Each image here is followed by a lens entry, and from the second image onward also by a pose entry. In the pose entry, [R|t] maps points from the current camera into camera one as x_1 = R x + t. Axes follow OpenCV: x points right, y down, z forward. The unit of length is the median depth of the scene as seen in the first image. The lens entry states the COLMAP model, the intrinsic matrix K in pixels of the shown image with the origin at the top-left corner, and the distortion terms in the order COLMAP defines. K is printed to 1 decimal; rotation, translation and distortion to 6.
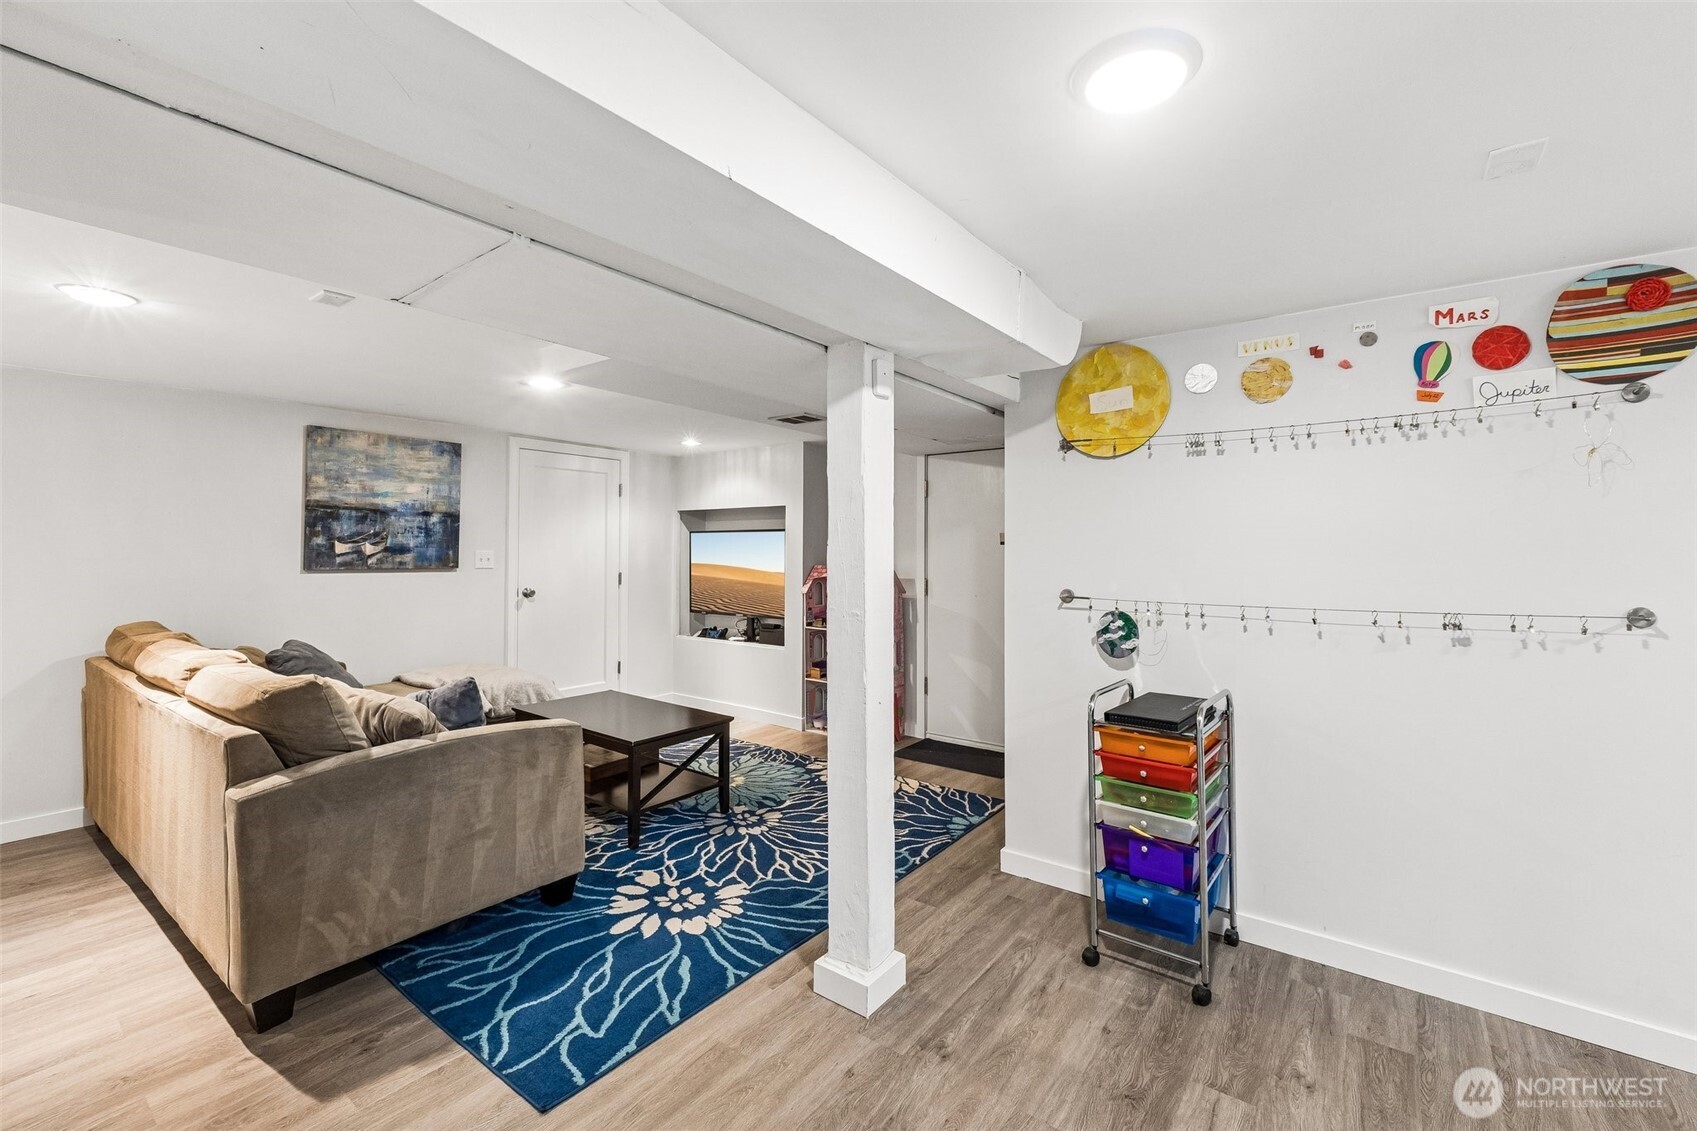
lens RADIAL K [[705.6, 0, 876.3], [0, 705.6, 547.2], [0, 0, 1]] dist [-0.006800, 0.000105]
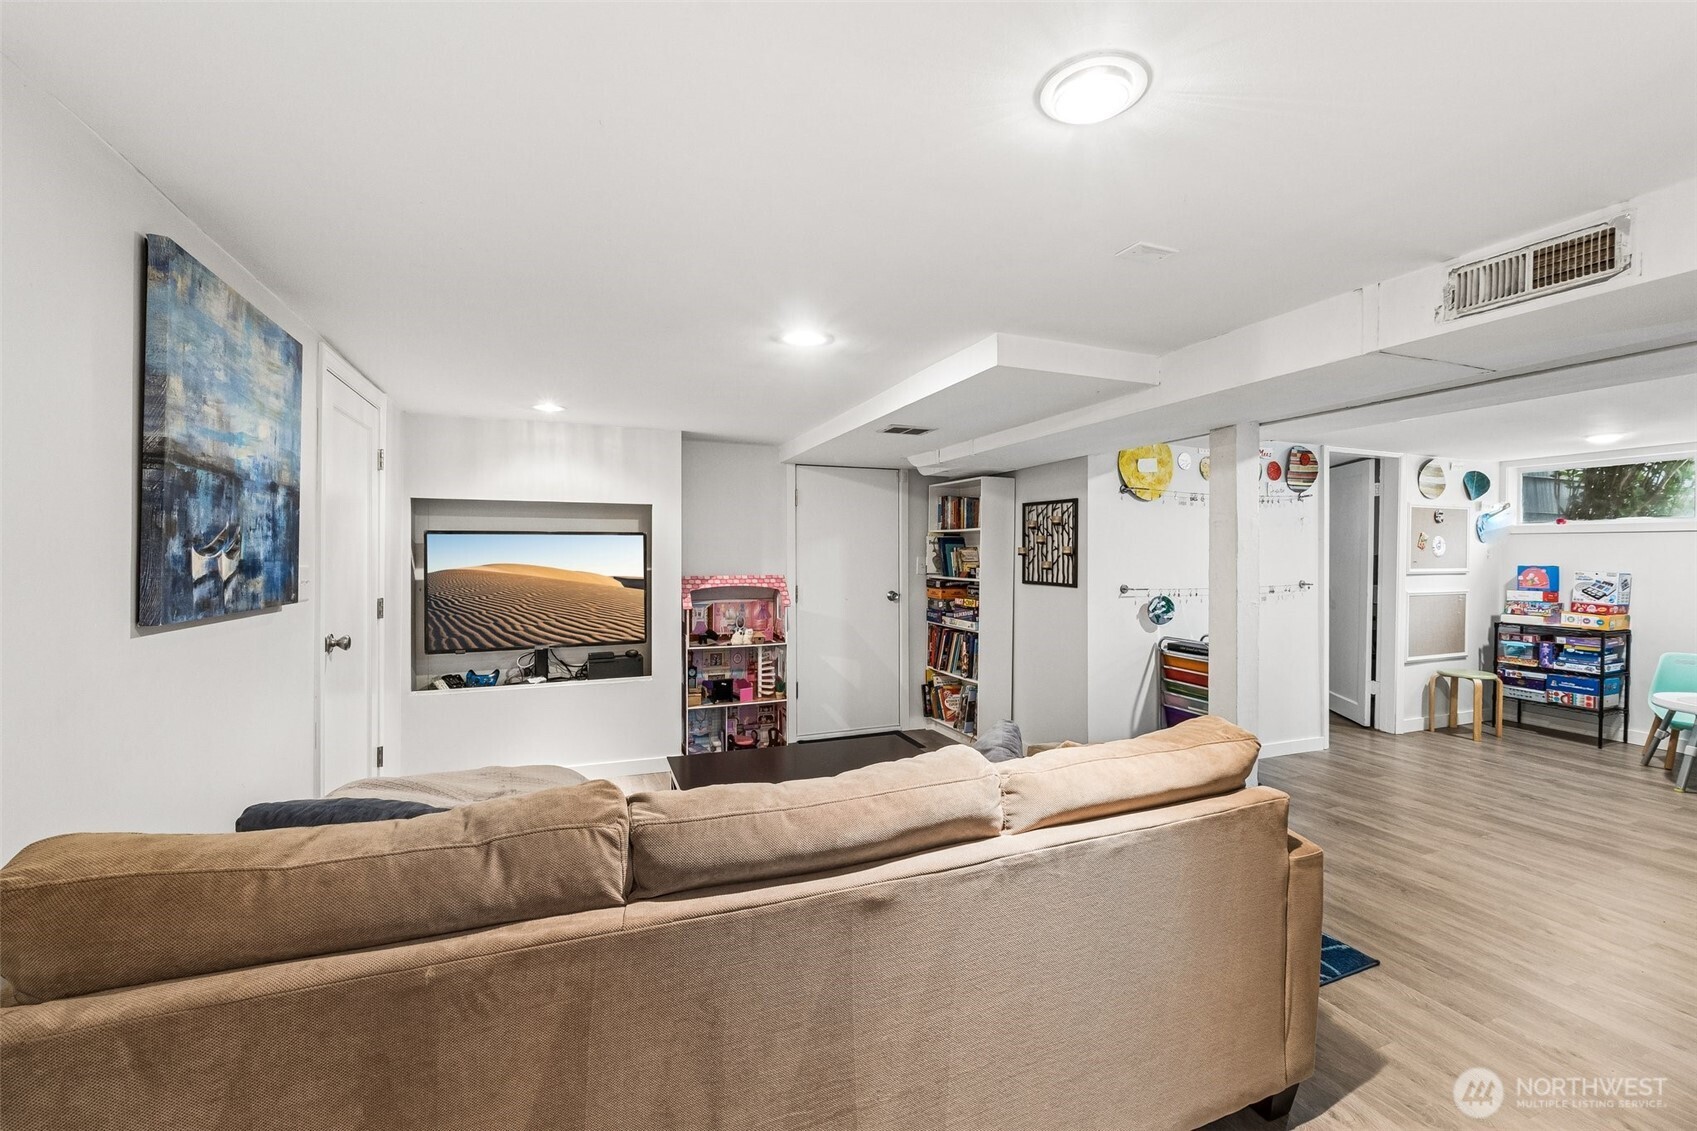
lens RADIAL K [[705.6, 0, 856.1], [0, 705.6, 561.2], [0, 0, 1]] dist [-0.006800, 0.000105]
pose [[0.523575, -0.011418, 0.851903, -0.913298], [-0.003306, 0.999875, 0.015433, -0.008652], [-0.851973, -0.010897, 0.523473, 0.478860]]
